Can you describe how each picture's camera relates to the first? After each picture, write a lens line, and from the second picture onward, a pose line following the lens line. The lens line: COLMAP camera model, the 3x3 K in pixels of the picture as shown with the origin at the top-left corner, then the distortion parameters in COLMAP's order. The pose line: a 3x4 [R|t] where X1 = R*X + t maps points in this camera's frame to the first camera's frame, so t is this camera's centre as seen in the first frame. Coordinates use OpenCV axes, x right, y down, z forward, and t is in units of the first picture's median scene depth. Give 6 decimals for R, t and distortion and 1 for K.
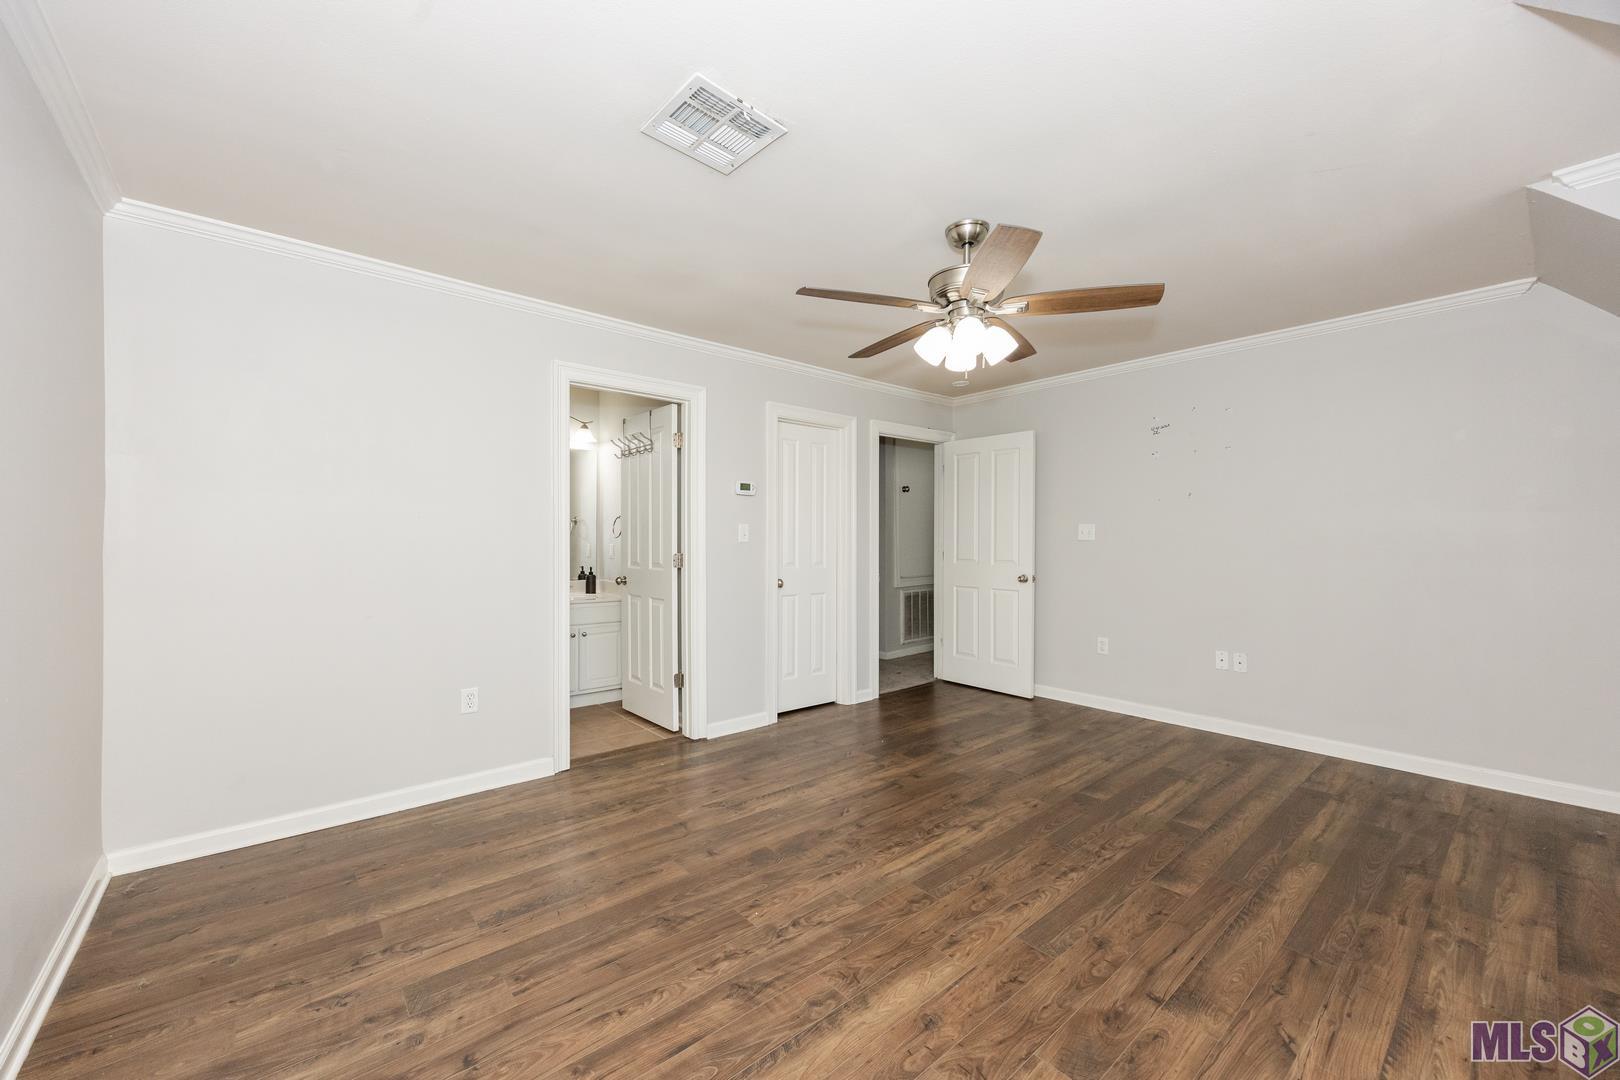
lens RADIAL K [[630.4, 0, 820.7], [0, 630.4, 549.2], [0, 0, 1]] dist [0.000627, -0.004567]
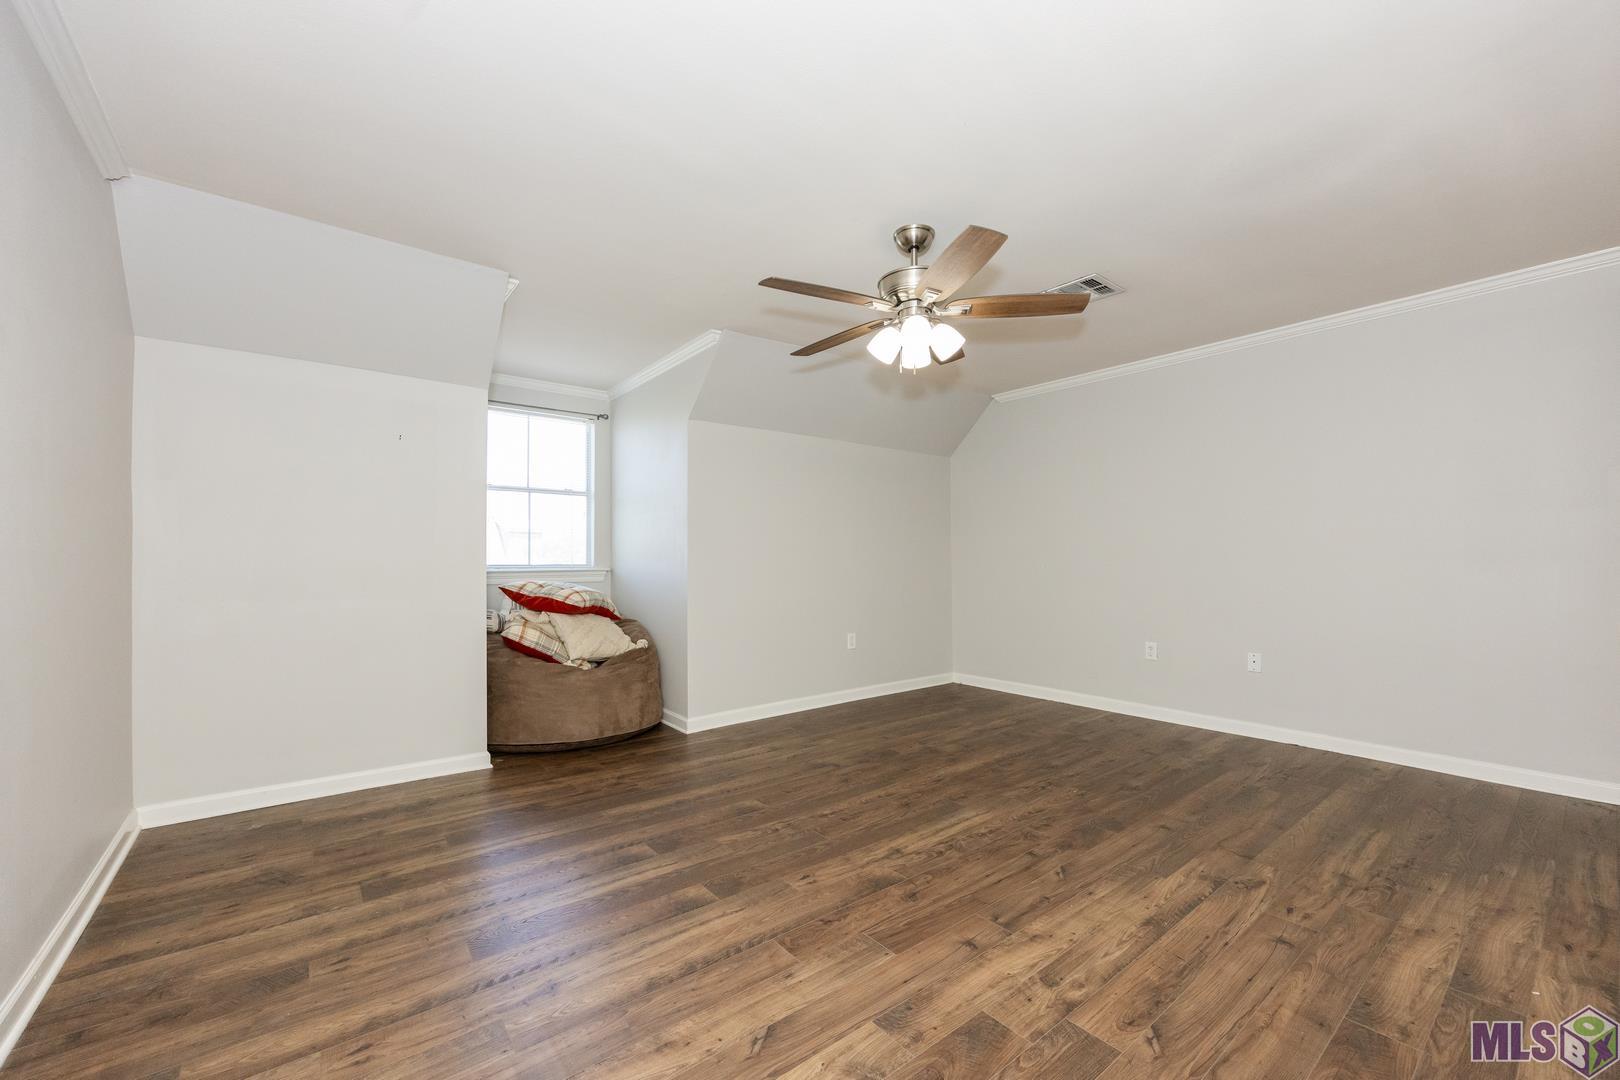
lens RADIAL K [[630.4, 0, 820.7], [0, 630.4, 549.2], [0, 0, 1]] dist [0.000627, -0.004567]
pose [[-0.998976, 0.004149, 0.045056, 0.322534], [0.004076, 0.999990, -0.001702, 0.026663], [-0.045062, -0.001516, -0.998983, 1.956402]]
